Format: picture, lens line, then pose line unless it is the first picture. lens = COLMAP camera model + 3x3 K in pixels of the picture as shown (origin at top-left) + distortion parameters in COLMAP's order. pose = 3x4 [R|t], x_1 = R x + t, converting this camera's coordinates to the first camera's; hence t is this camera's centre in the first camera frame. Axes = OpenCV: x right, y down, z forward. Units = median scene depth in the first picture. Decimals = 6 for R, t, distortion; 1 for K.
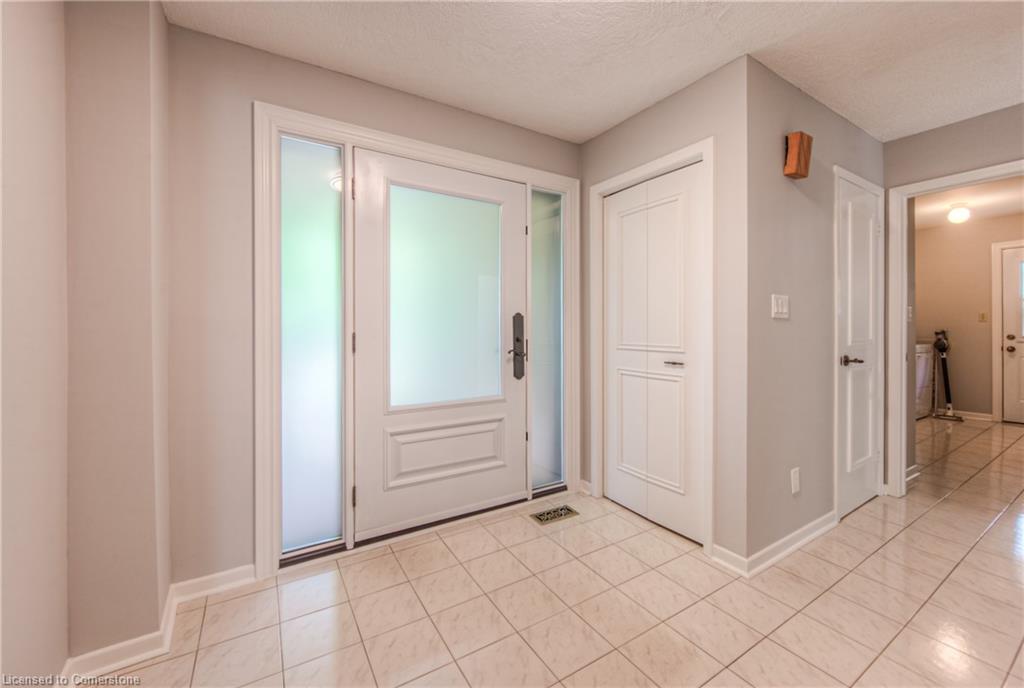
lens RADIAL K [[410.3, 0, 515.5], [0, 410.3, 341.1], [0, 0, 1]] dist [-0.001398, -0.000234]
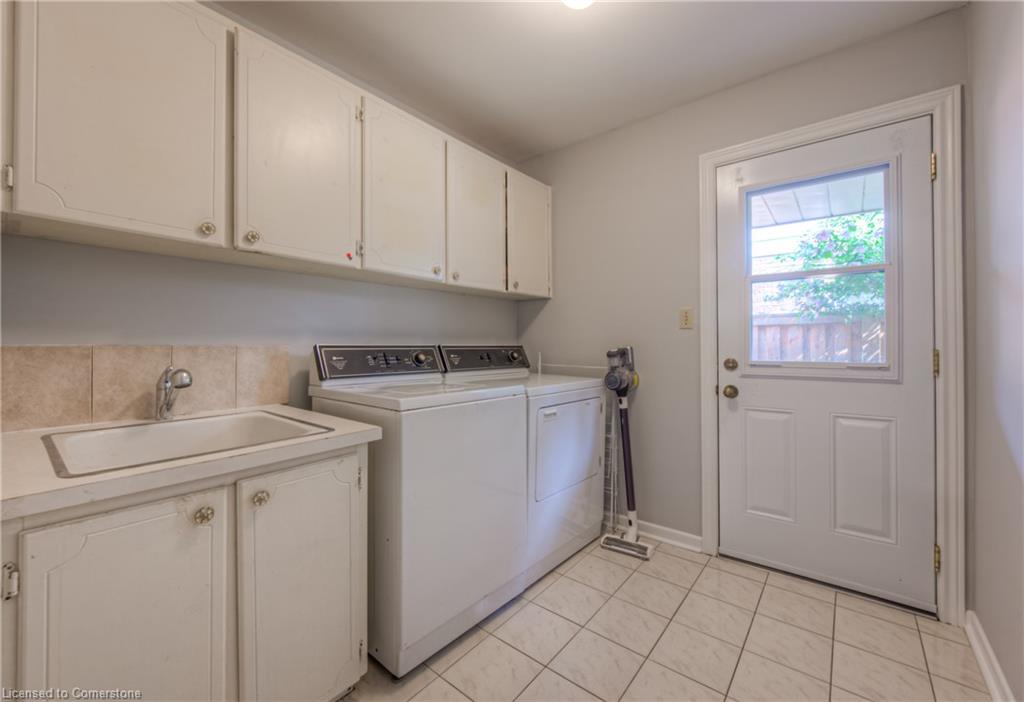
lens RADIAL K [[414.8, 0, 508.7], [0, 414.8, 347.3], [0, 0, 1]] dist [0.003961, 0.000154]
pose [[0.933655, 0.001605, 0.358170, 0.769725], [0.001039, 0.999974, -0.007188, -0.024175], [-0.358172, 0.007083, 0.933629, 0.621527]]
